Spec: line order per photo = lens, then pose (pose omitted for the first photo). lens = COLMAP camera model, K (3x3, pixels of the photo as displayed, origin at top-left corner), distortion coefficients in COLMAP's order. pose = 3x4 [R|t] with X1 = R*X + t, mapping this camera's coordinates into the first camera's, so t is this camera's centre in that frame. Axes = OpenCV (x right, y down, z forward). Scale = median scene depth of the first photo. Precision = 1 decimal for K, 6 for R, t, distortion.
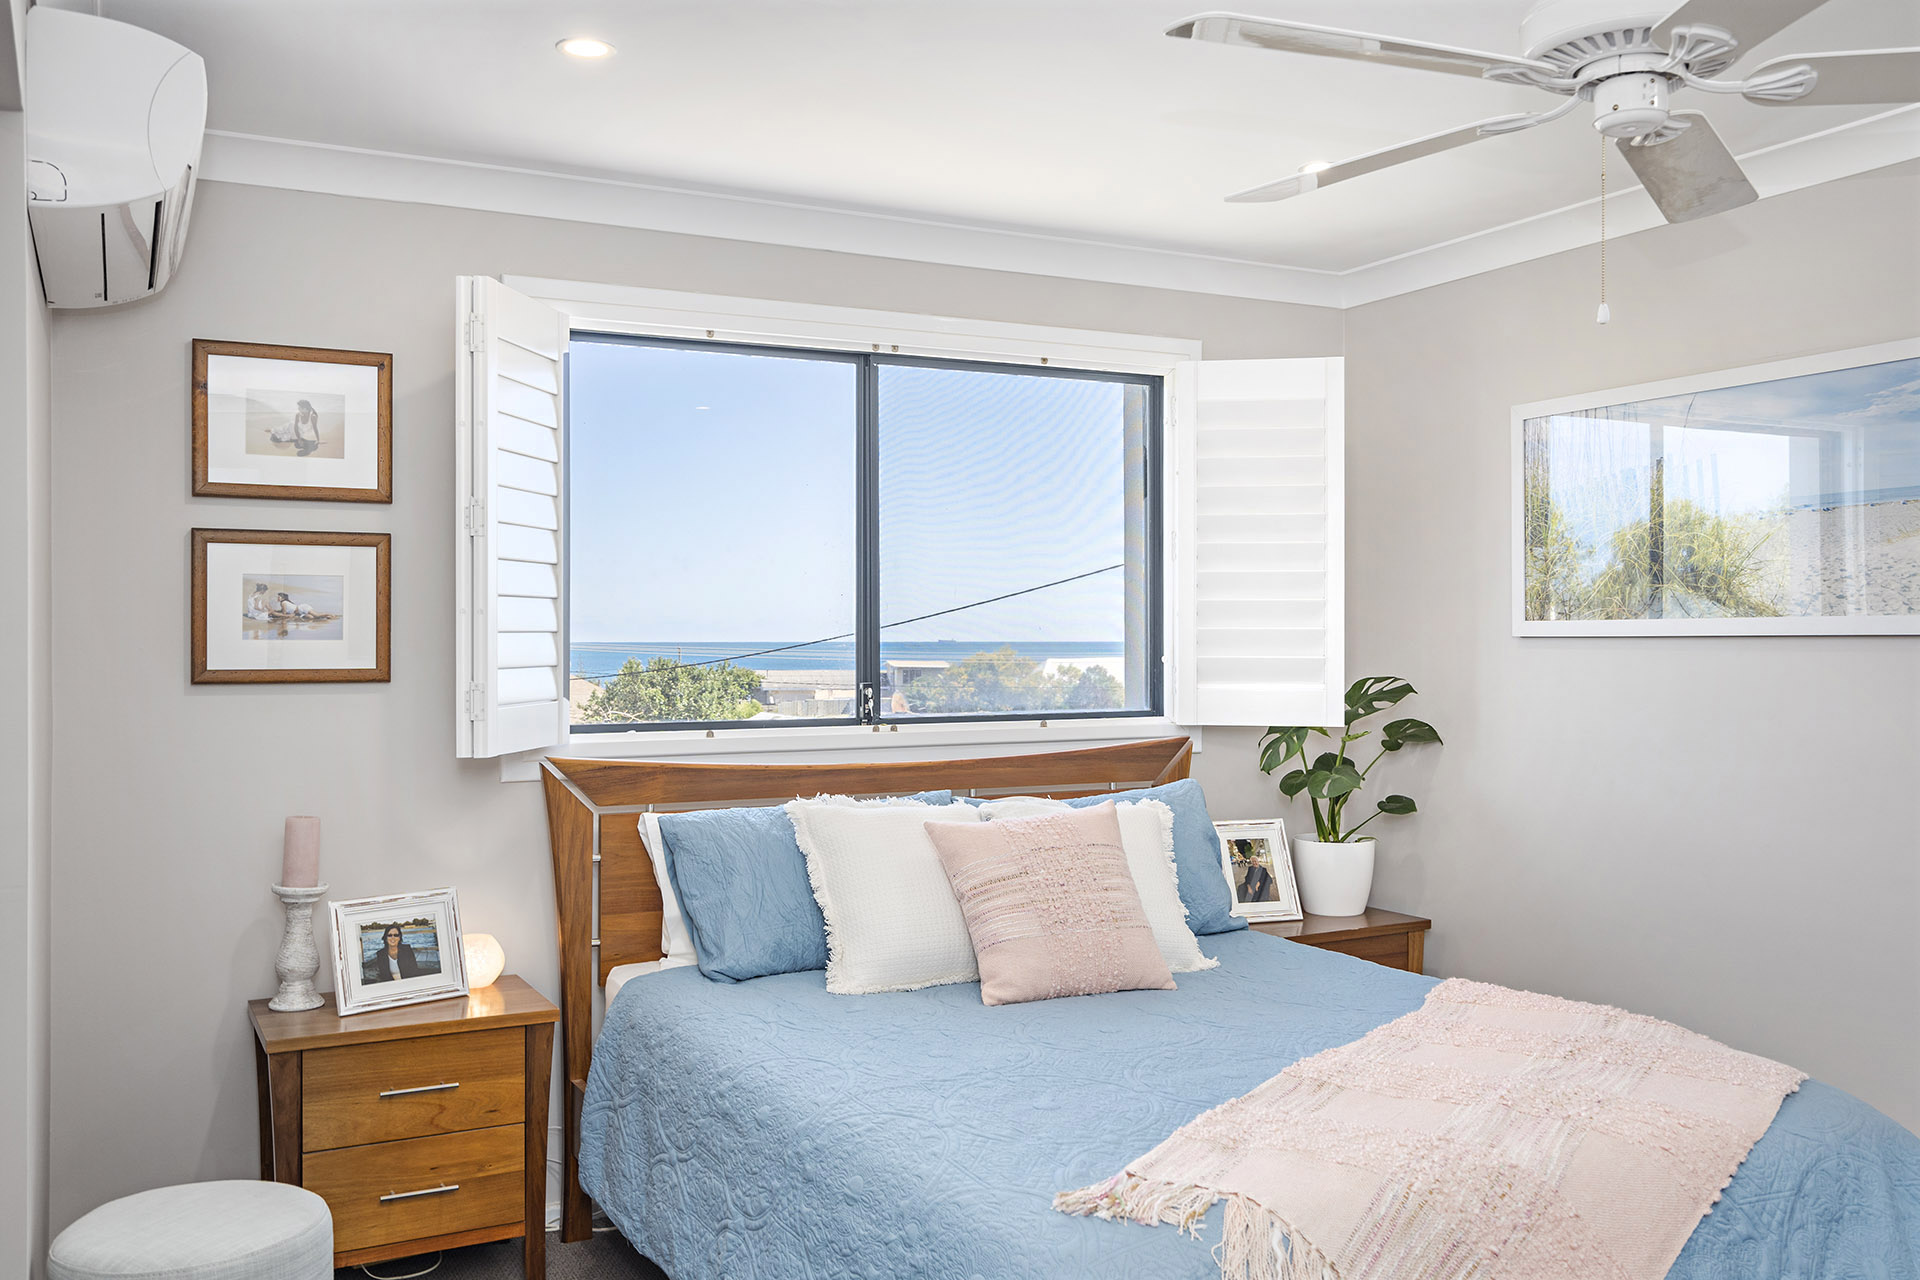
lens RADIAL K [[1677.3, 0, 962.7], [0, 1677.3, 641.8], [0, 0, 1]] dist [-0.006015, 0.001559]
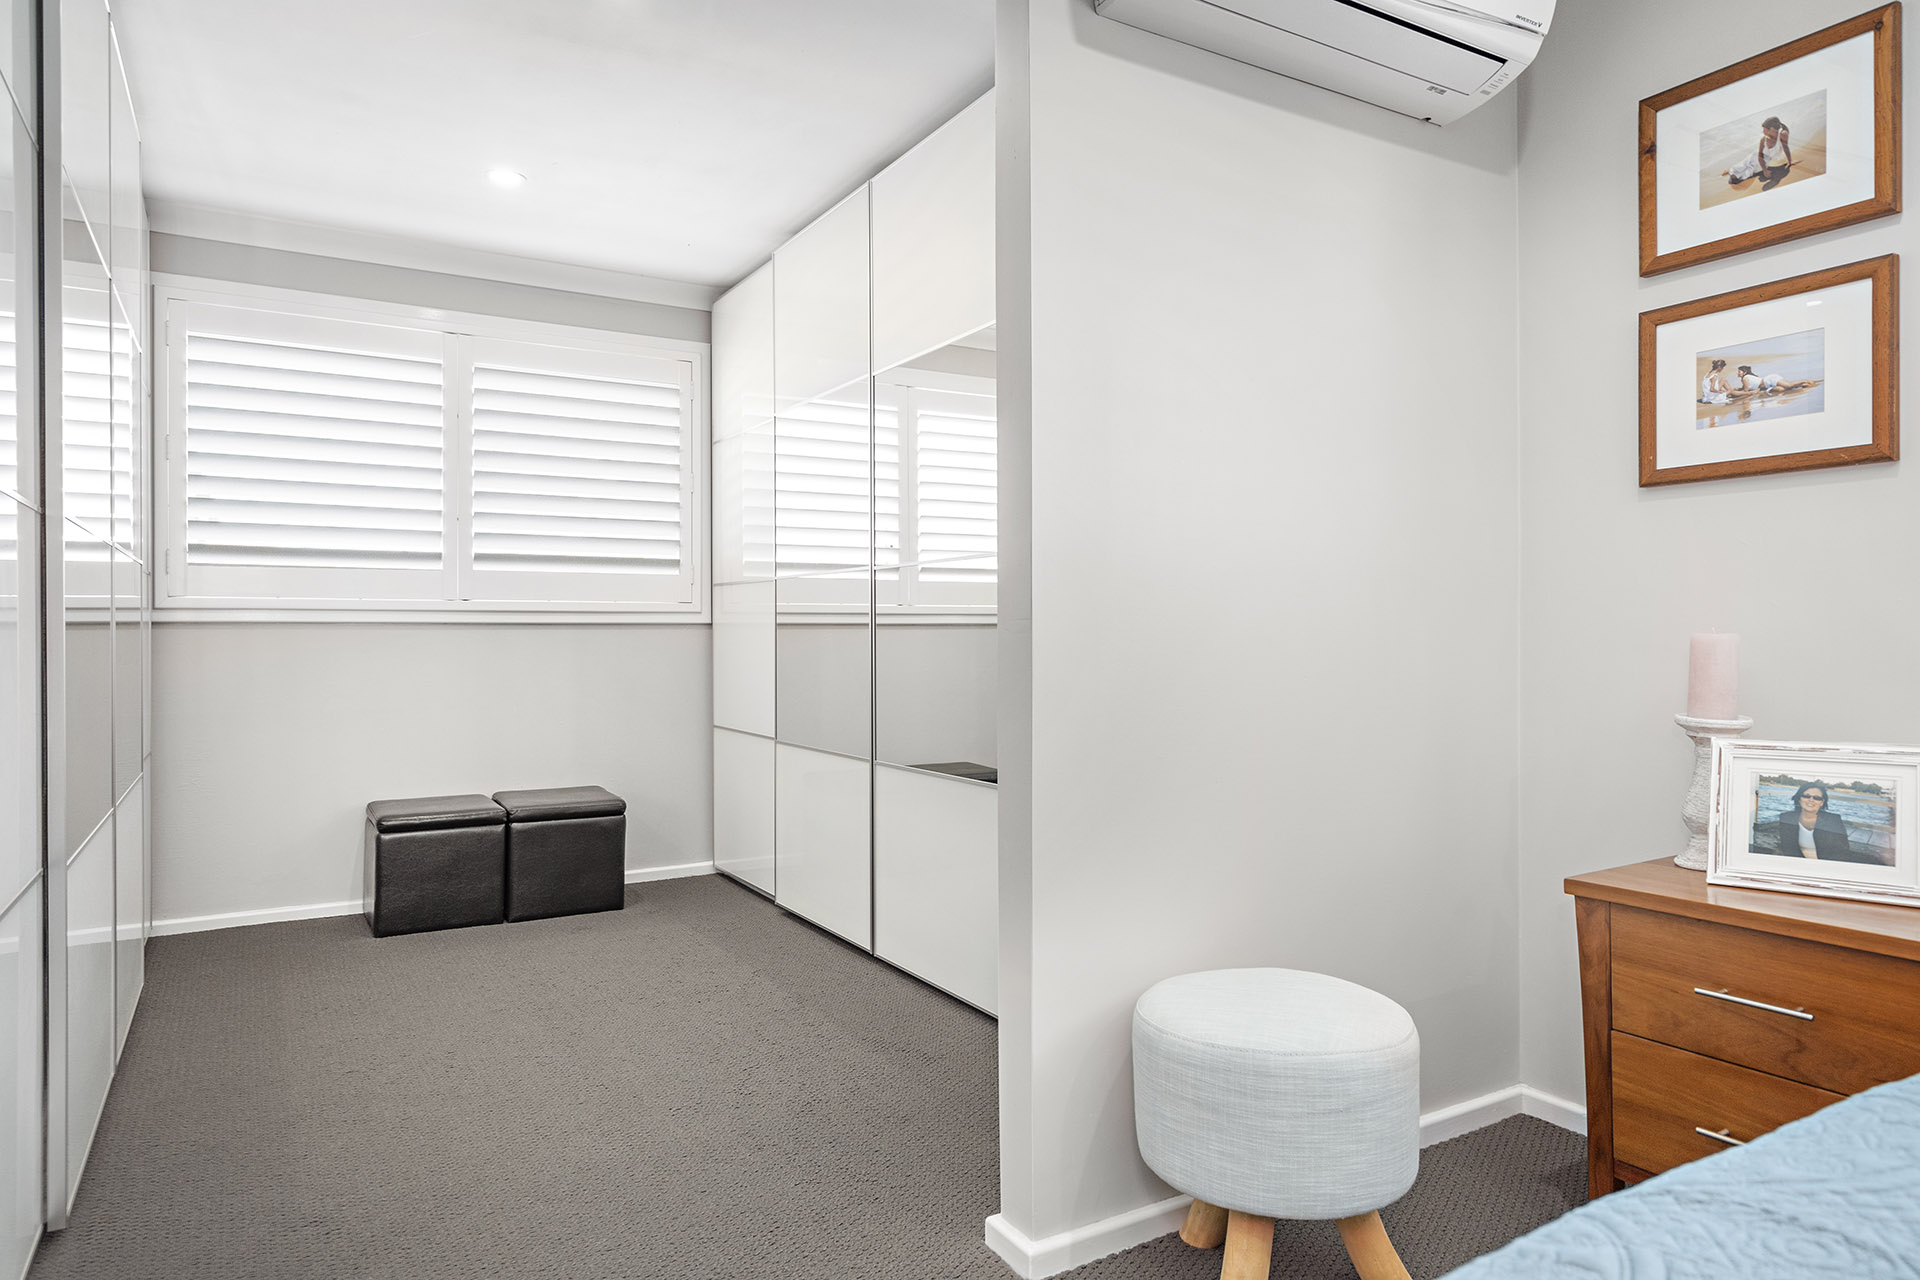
lens RADIAL K [[1180.0, 0, 963.1], [0, 1180.0, 626.3], [0, 0, 1]] dist [0.020391, 0.000571]
pose [[0.069637, -0.001592, -0.997571, 0.150212], [0.002533, 0.999996, -0.001419, 0.099680], [0.997569, -0.002428, 0.069641, 0.590454]]
